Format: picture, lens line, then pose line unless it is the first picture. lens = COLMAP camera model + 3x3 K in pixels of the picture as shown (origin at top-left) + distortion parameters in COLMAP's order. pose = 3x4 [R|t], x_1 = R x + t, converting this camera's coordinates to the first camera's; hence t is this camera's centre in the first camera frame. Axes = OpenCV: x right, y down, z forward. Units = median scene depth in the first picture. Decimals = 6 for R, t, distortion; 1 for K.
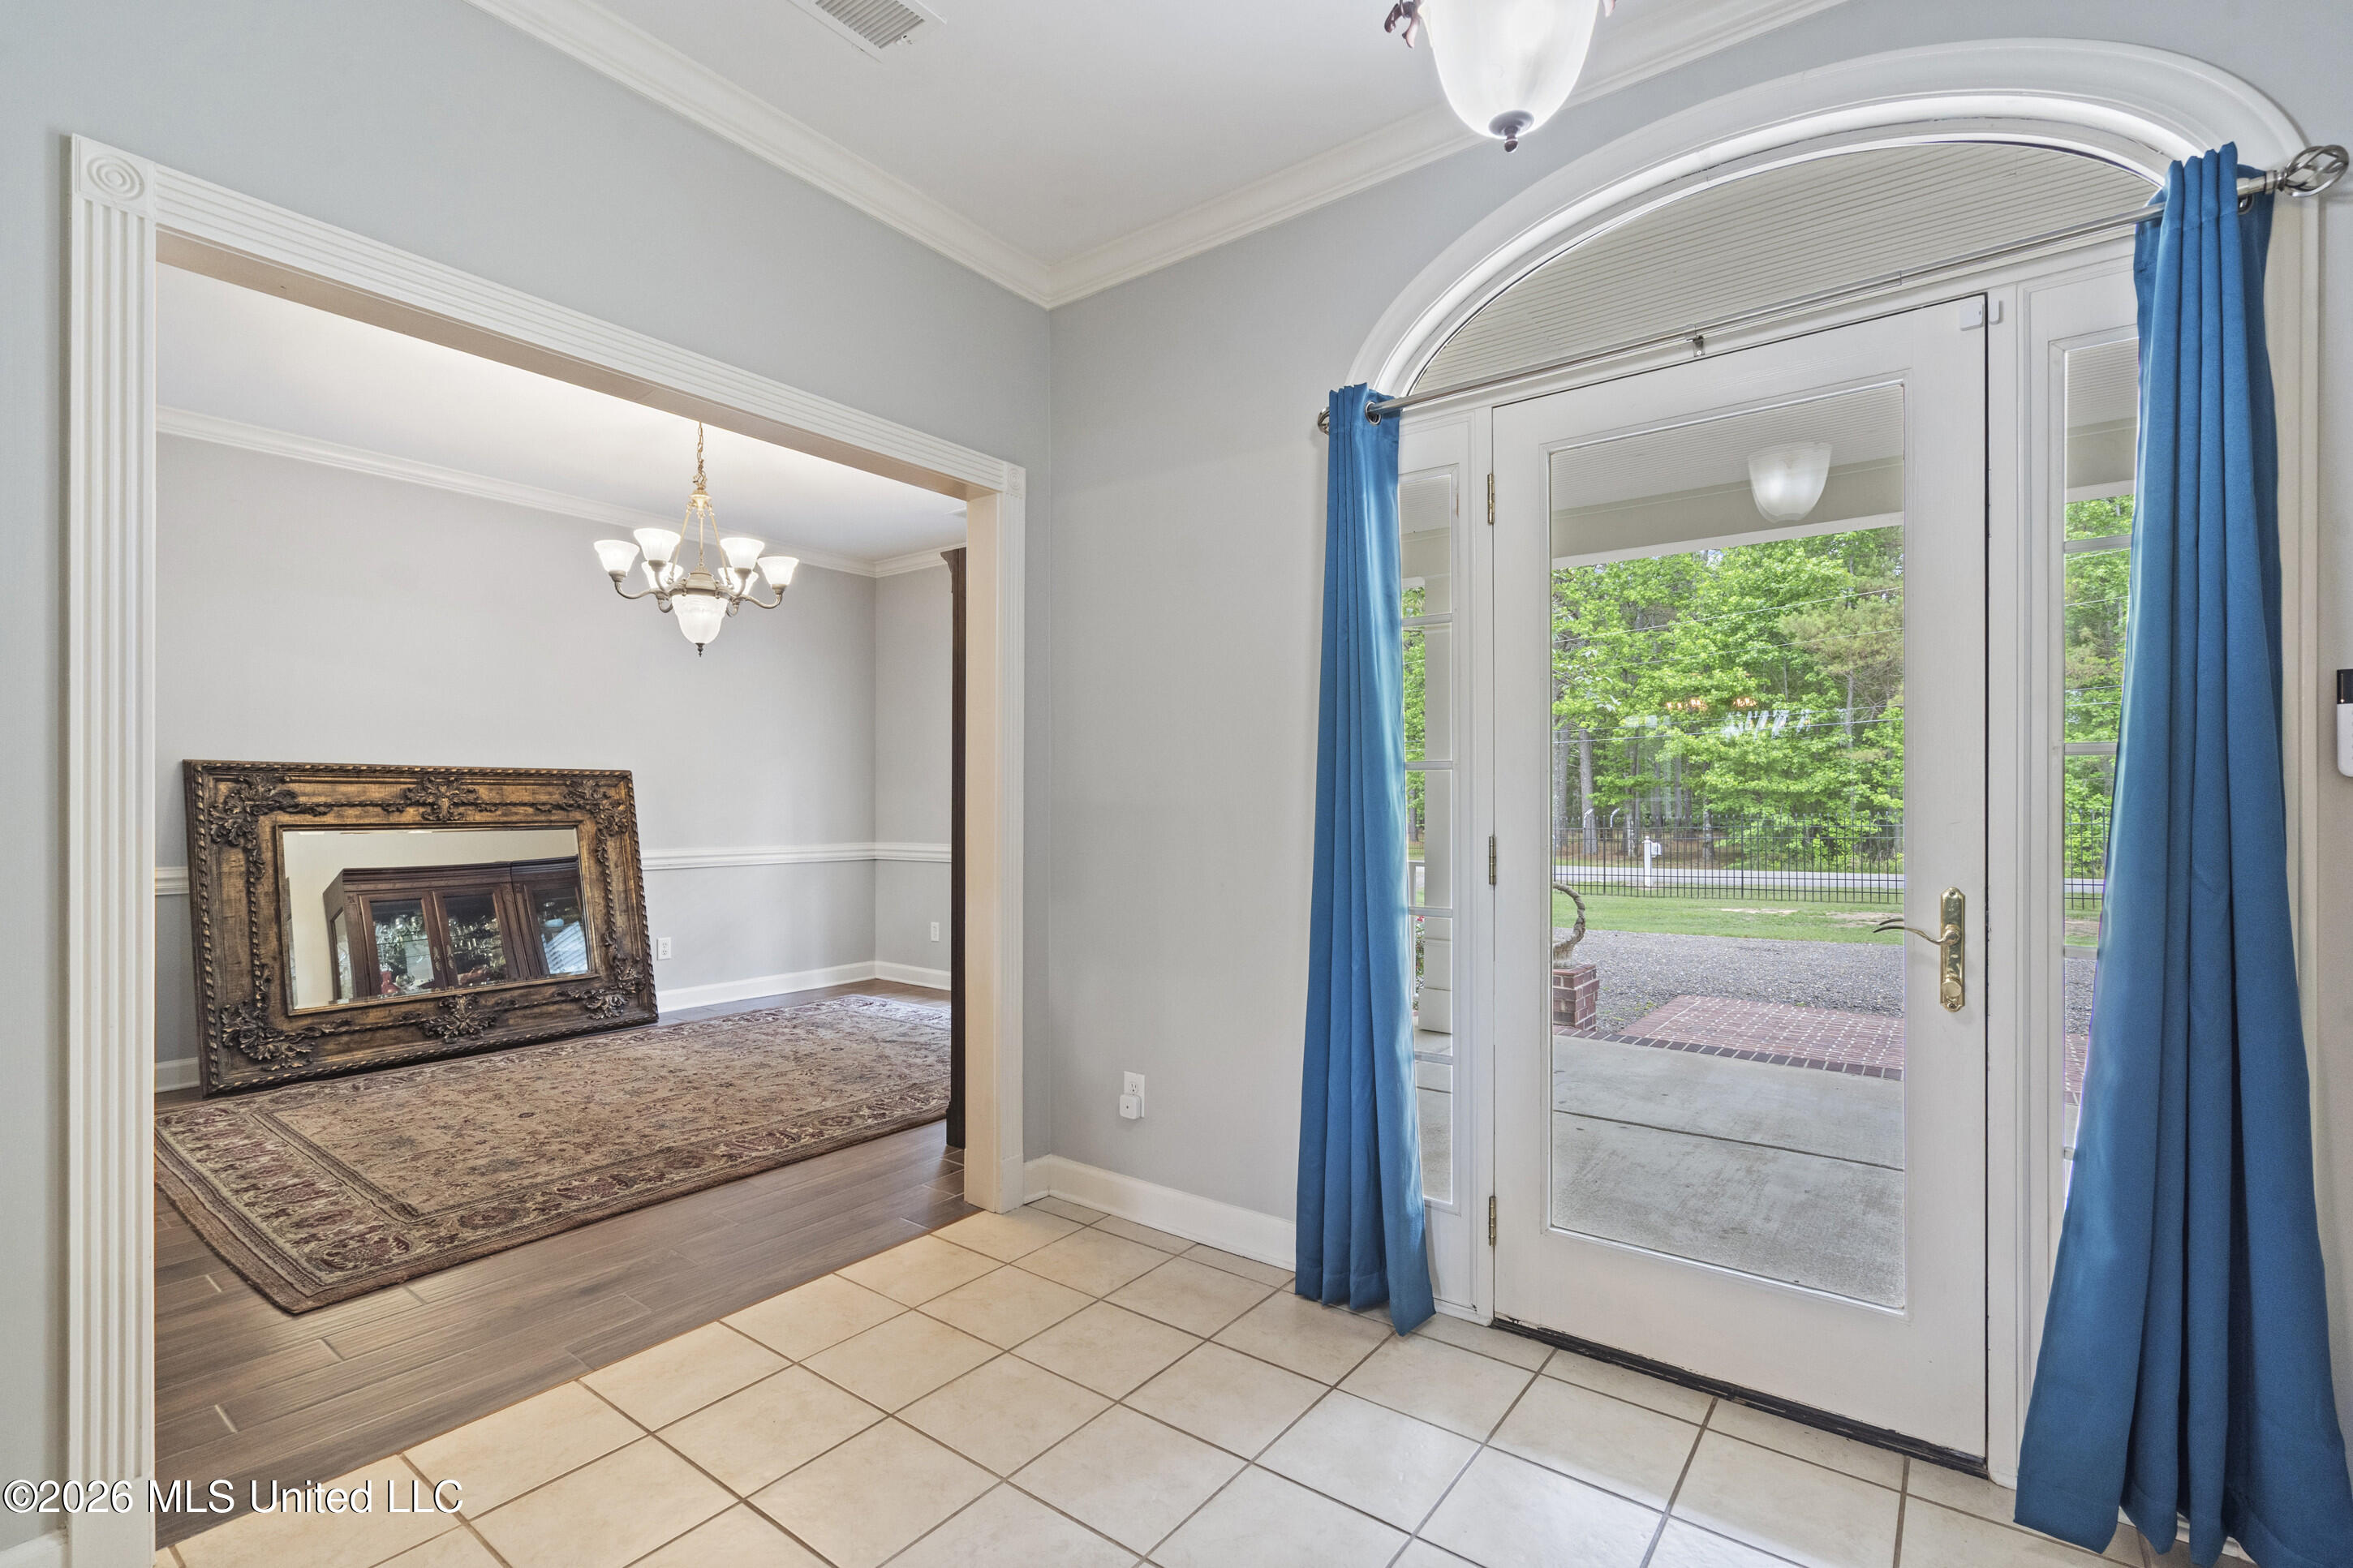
lens RADIAL K [[1070.0, 0, 1172.4], [0, 1070.0, 796.9], [0, 0, 1]] dist [0.001536, 0.000668]
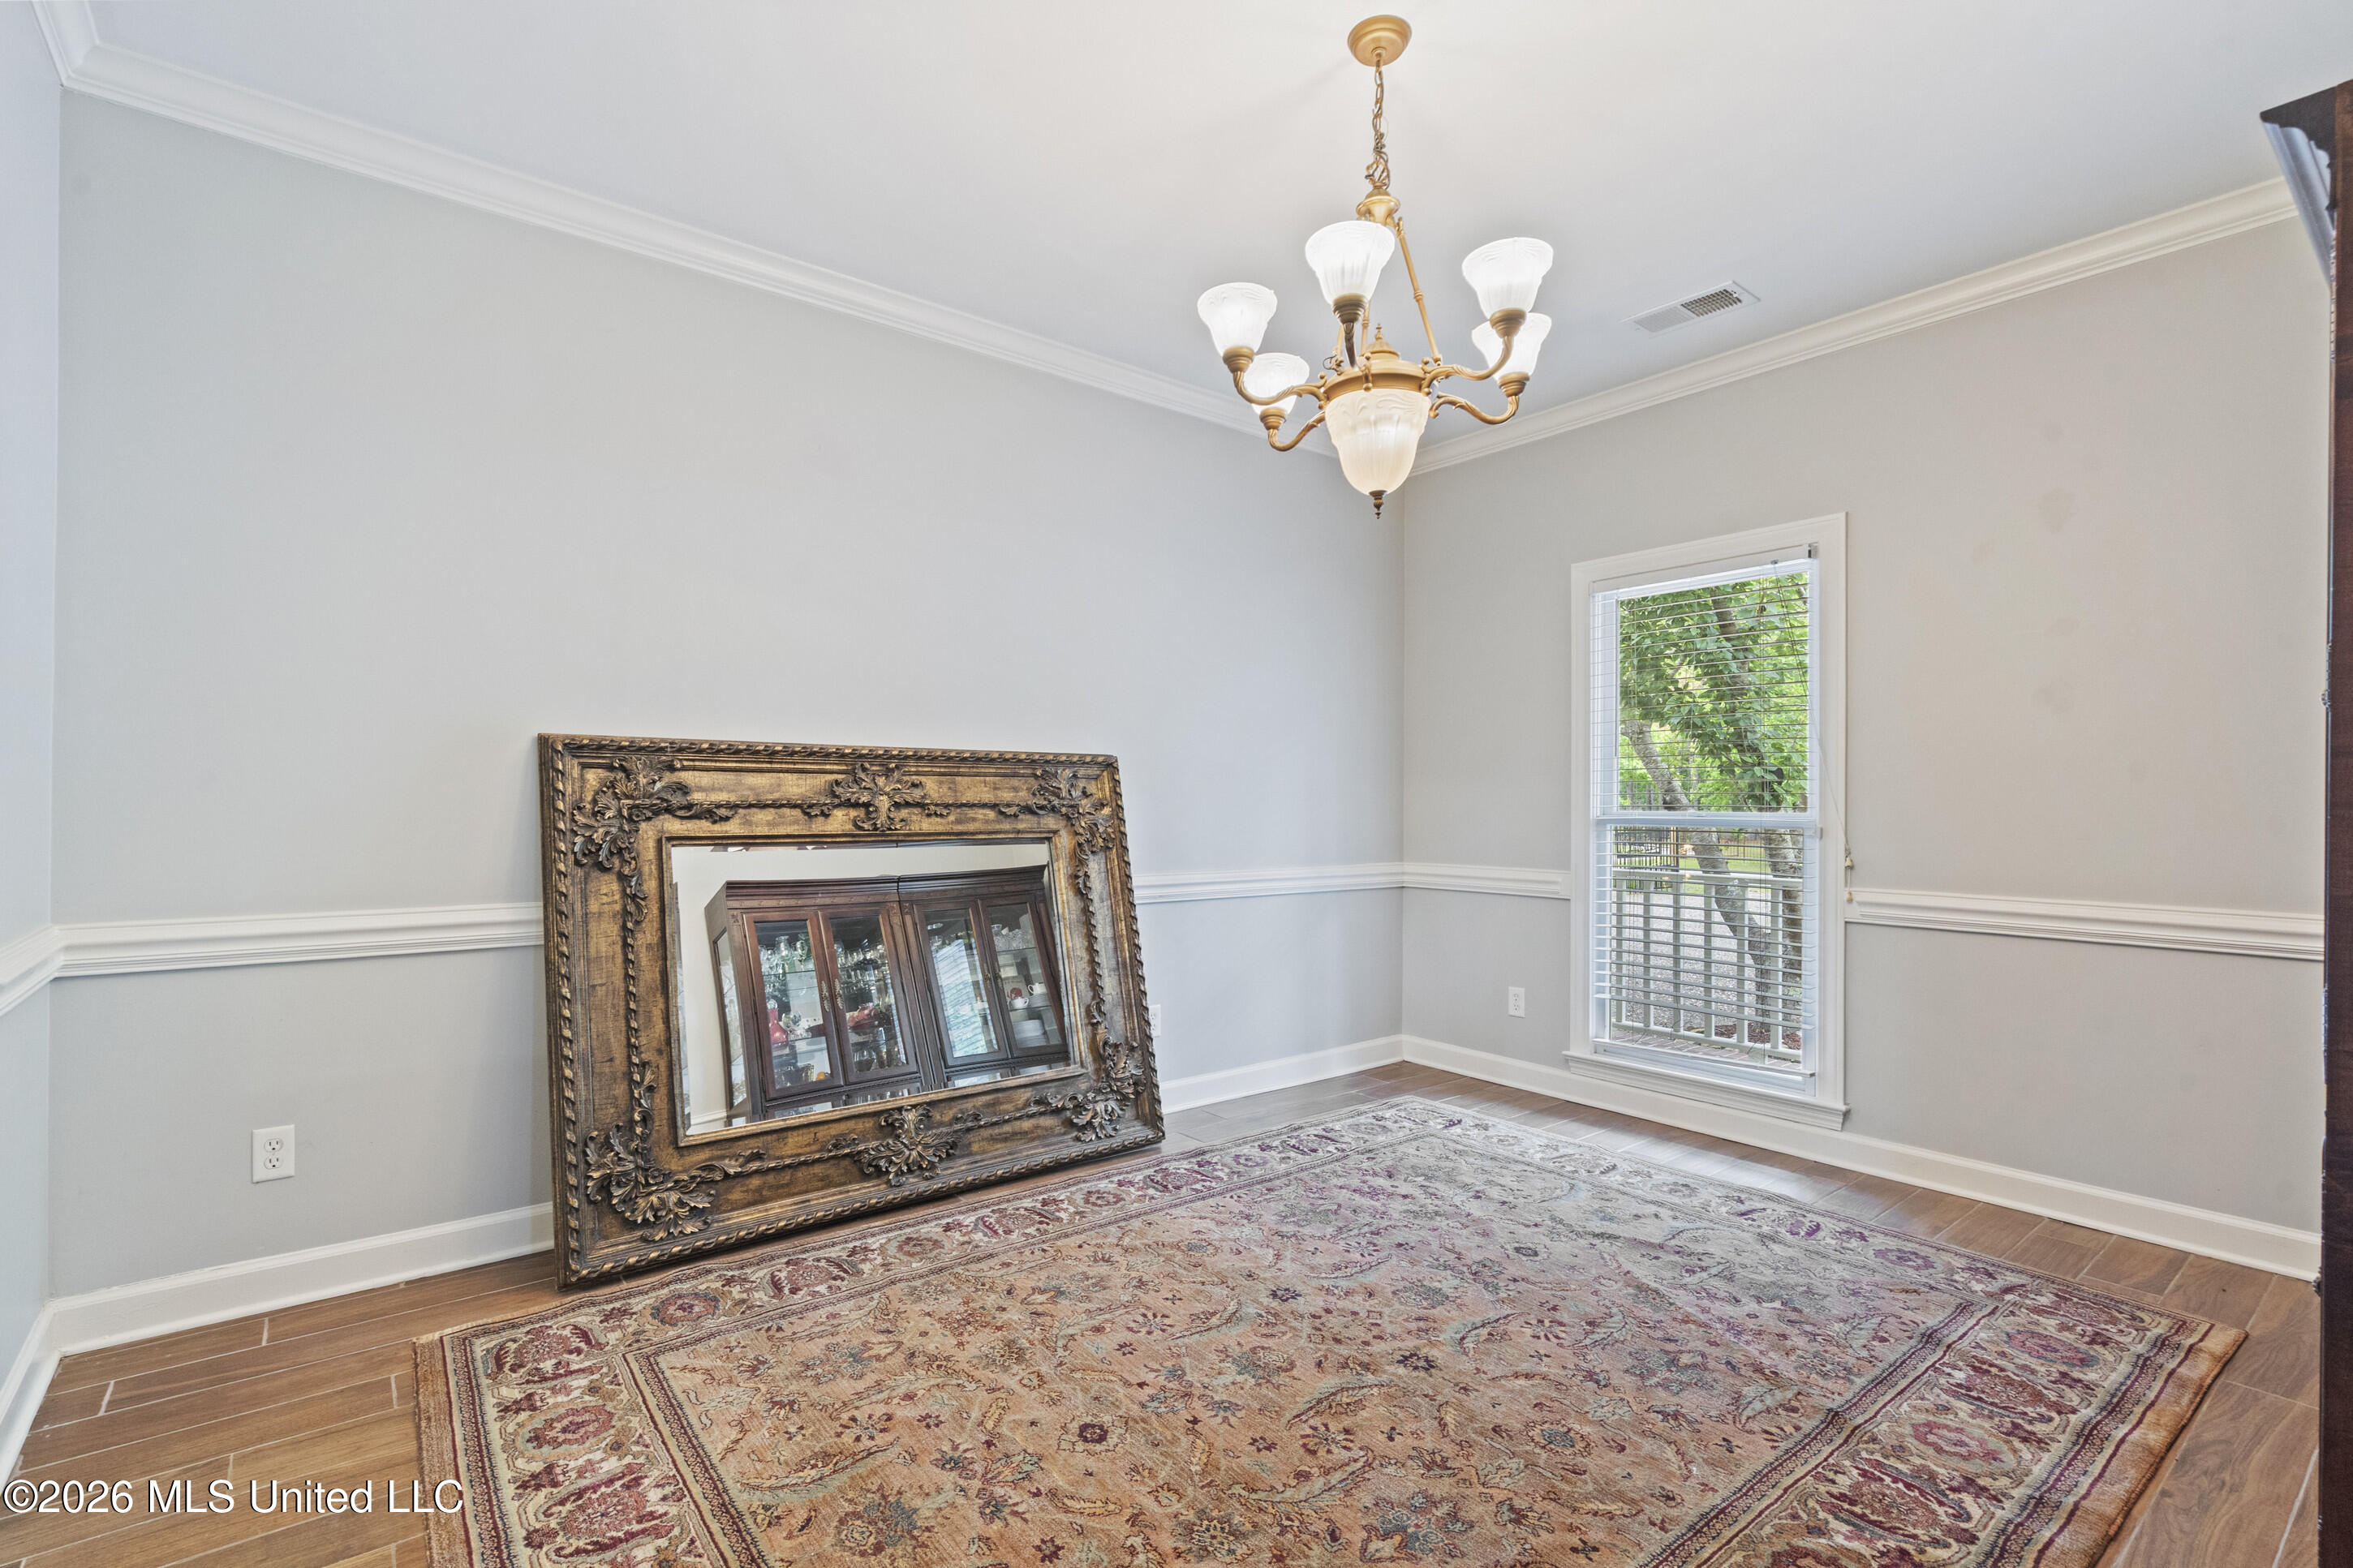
lens RADIAL K [[1070.0, 0, 1176.9], [0, 1070.0, 793.4], [0, 0, 1]] dist [0.001536, 0.000668]
pose [[0.970516, 0.001949, -0.241027, -0.378140], [-0.002955, 0.999988, -0.003813, 0.002001], [0.241017, 0.004413, 0.970511, 0.446263]]
